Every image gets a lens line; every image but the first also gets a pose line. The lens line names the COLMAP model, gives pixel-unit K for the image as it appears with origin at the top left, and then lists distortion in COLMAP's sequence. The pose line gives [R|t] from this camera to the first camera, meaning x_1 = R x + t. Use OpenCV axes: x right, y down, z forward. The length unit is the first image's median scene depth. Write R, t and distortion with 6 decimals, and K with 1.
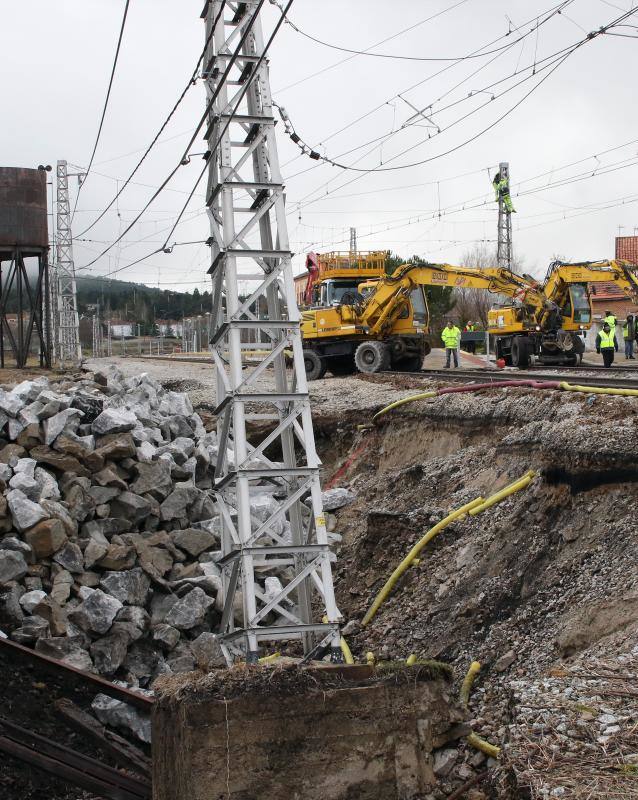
lens RADIAL K [[1494.9, 0, 320.3], [0, 1494.9, 432.6], [0, 0, 1]] dist [-0.159864, 0.310994]
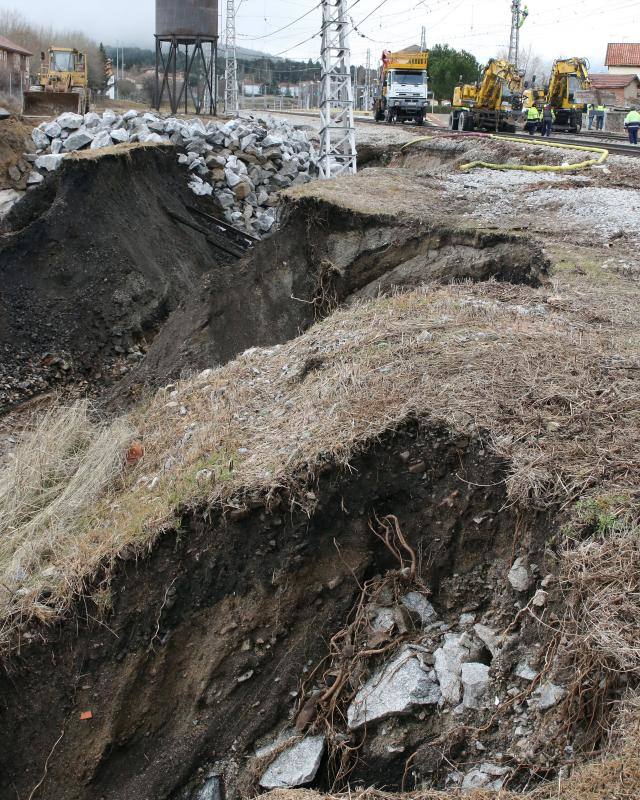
lens RADIAL K [[1494.9, 0, 321.3], [0, 1494.9, 432.6], [0, 0, 1]] dist [-0.159864, 0.310994]
pose [[0.996309, 0.061543, -0.059840, 0.084513], [-0.051272, 0.985759, 0.160160, 0.059341], [0.068844, -0.156501, 0.985276, -1.155088]]
